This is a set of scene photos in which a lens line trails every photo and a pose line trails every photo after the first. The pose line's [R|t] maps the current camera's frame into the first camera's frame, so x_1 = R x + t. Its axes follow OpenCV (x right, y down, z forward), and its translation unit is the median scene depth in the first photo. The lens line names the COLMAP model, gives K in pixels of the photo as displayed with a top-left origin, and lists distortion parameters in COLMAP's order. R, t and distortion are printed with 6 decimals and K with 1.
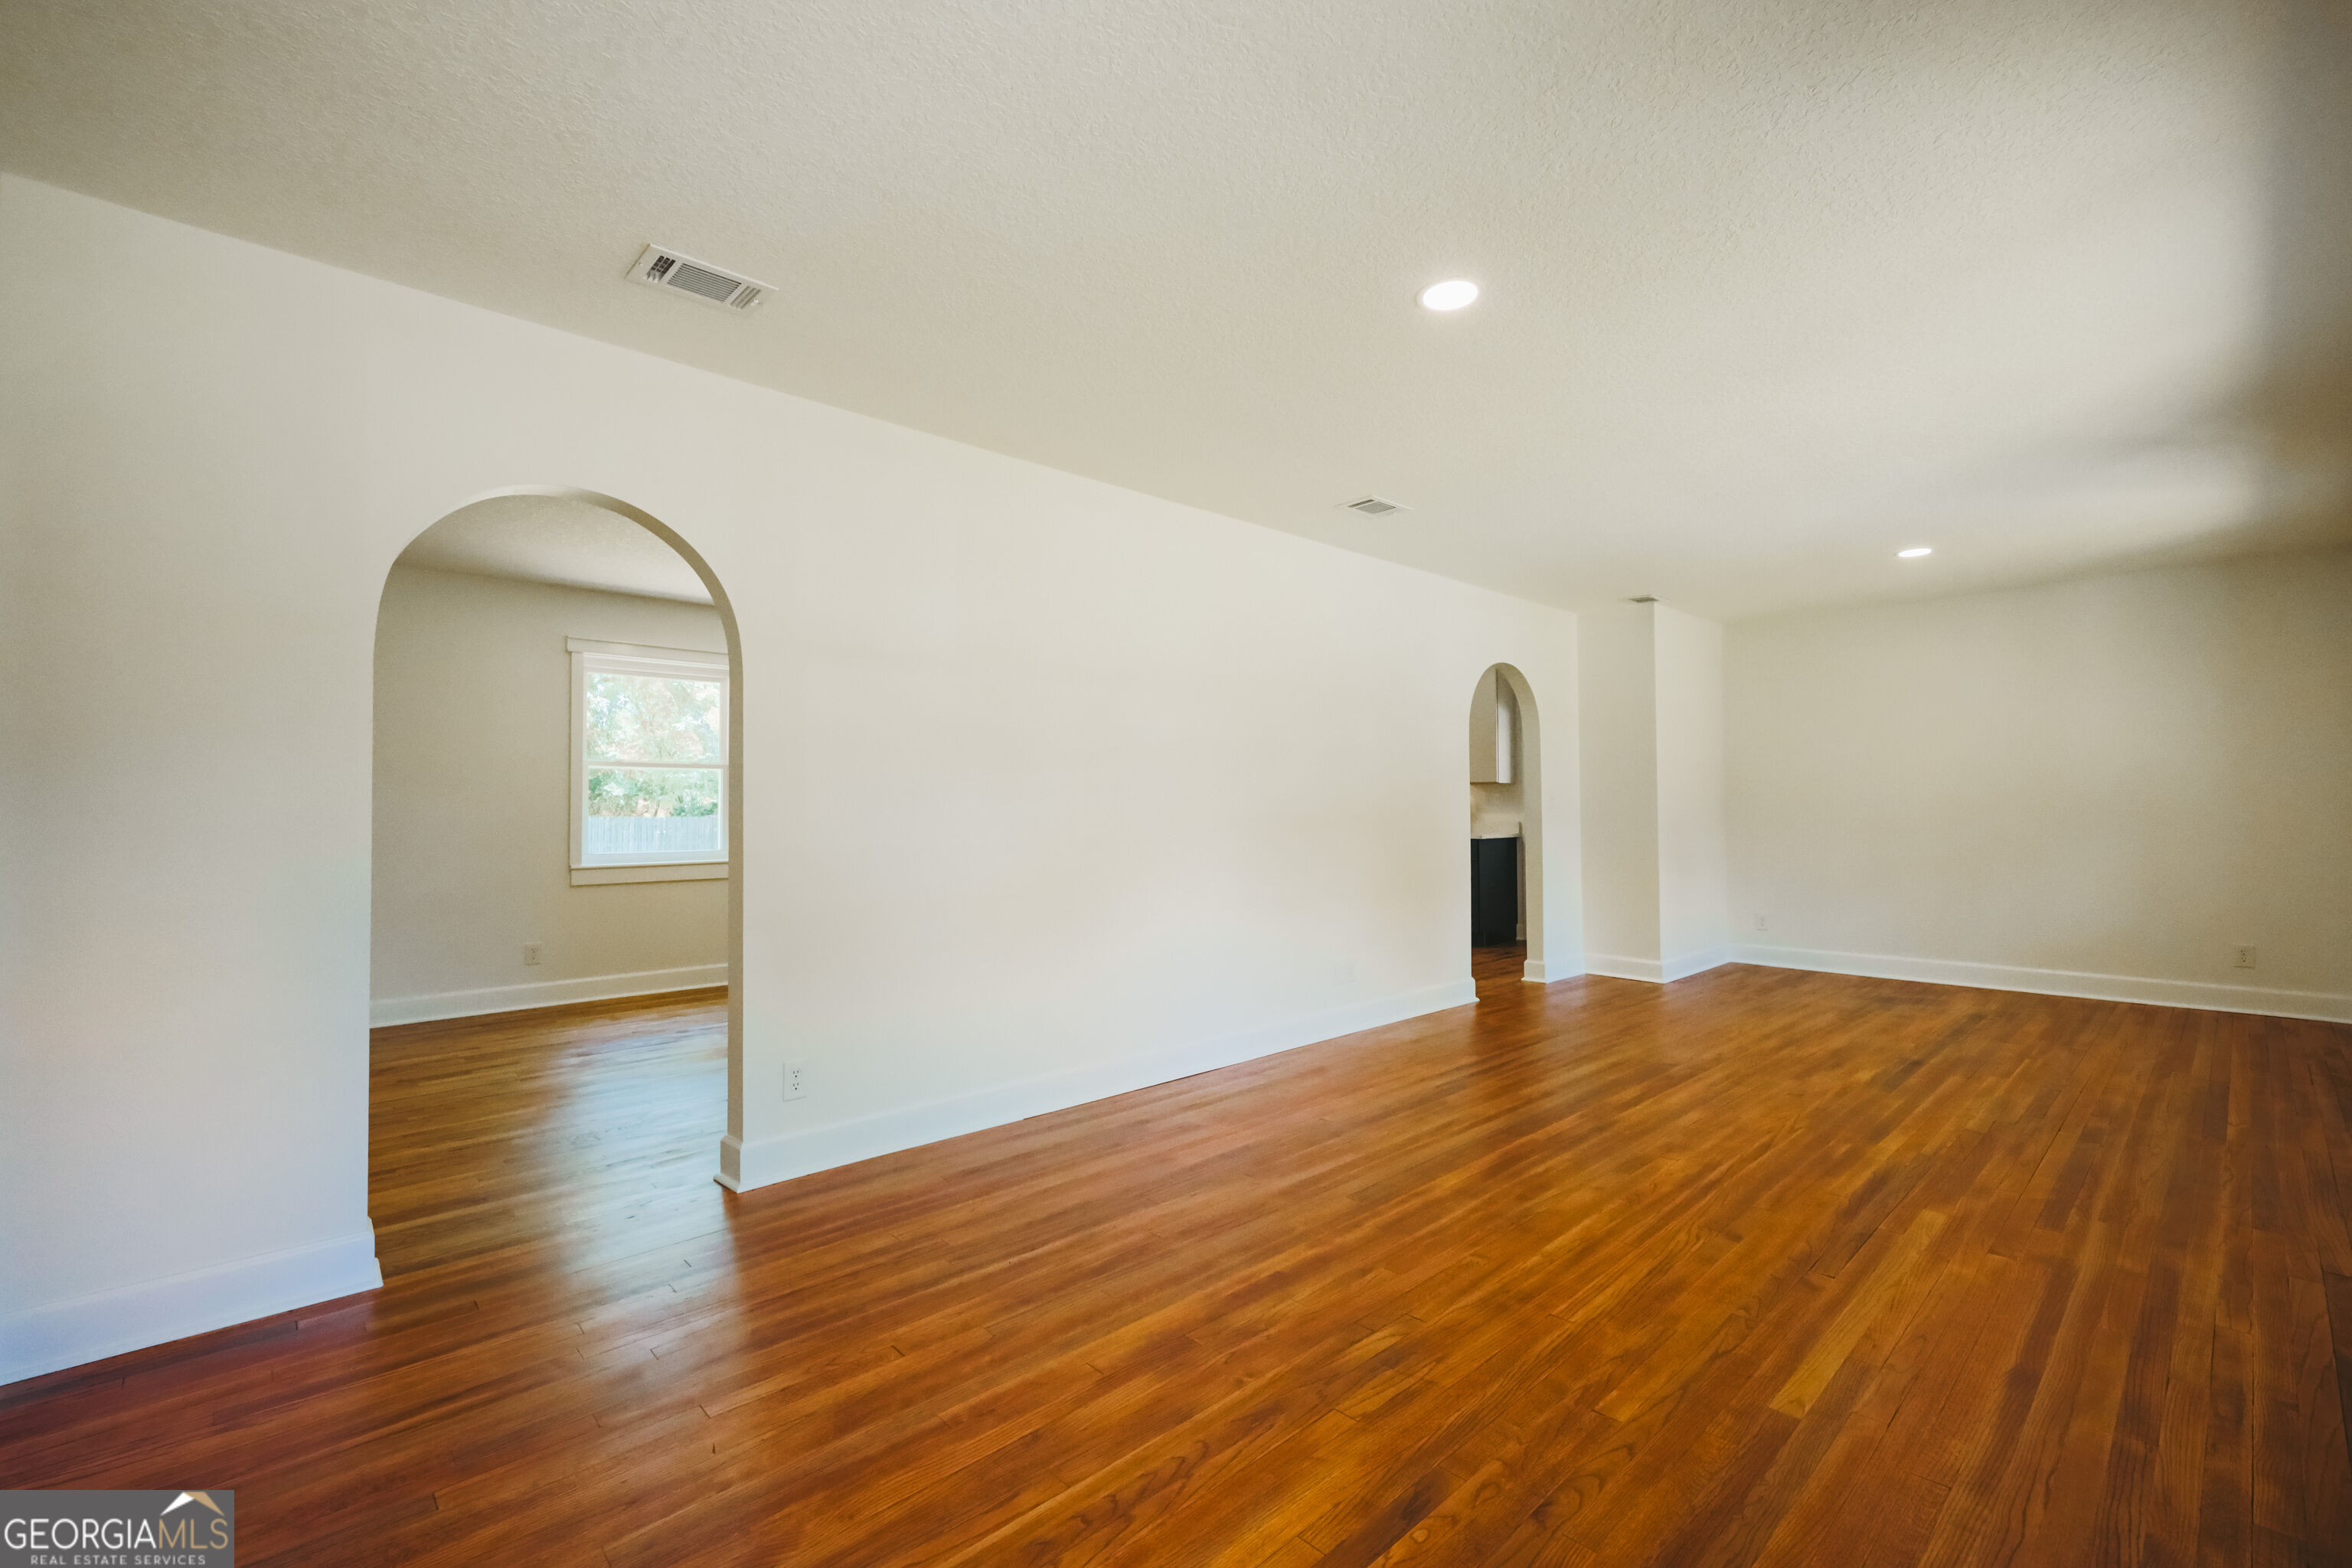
lens RADIAL K [[1006.6, 0, 1180.4], [0, 1006.6, 782.1], [0, 0, 1]] dist [0.007772, -0.001194]
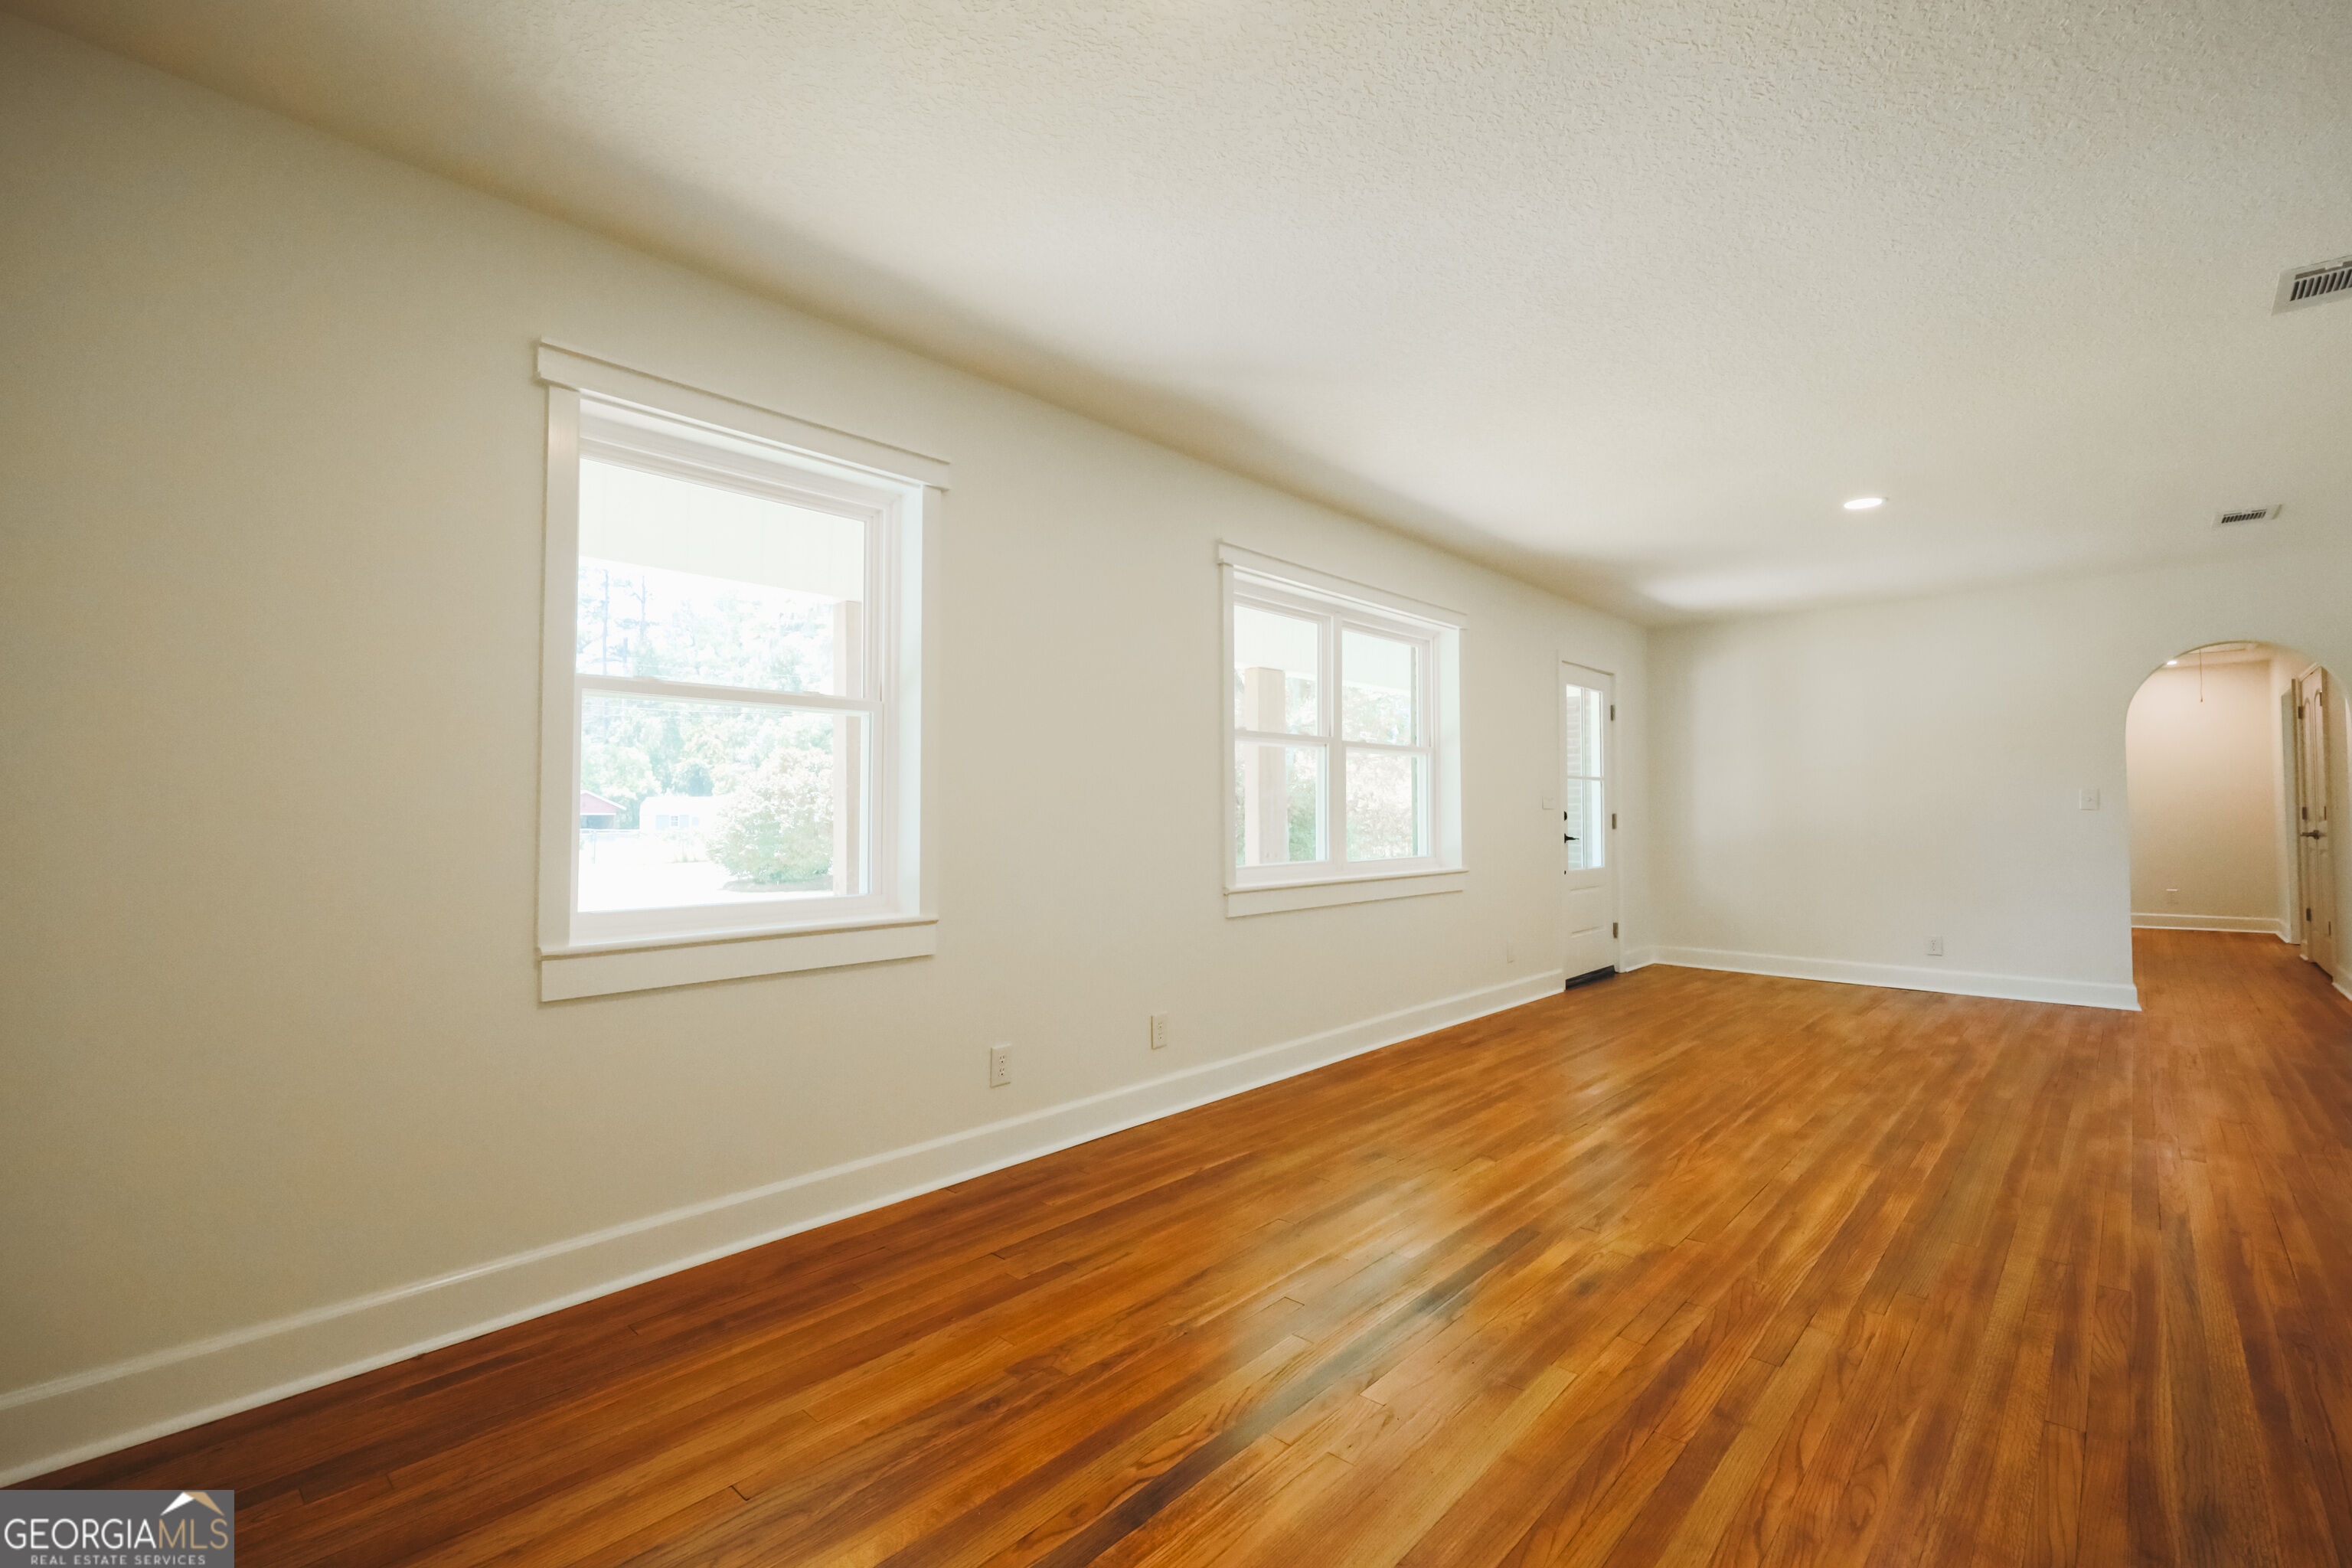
lens RADIAL K [[1006.6, 0, 1178.6], [0, 1006.6, 793.9], [0, 0, 1]] dist [0.007772, -0.001194]
pose [[-0.998488, 0.001254, -0.054949, 1.198708], [0.004439, 0.998315, -0.057865, 0.069780], [0.054784, -0.058022, -0.996811, 2.060721]]
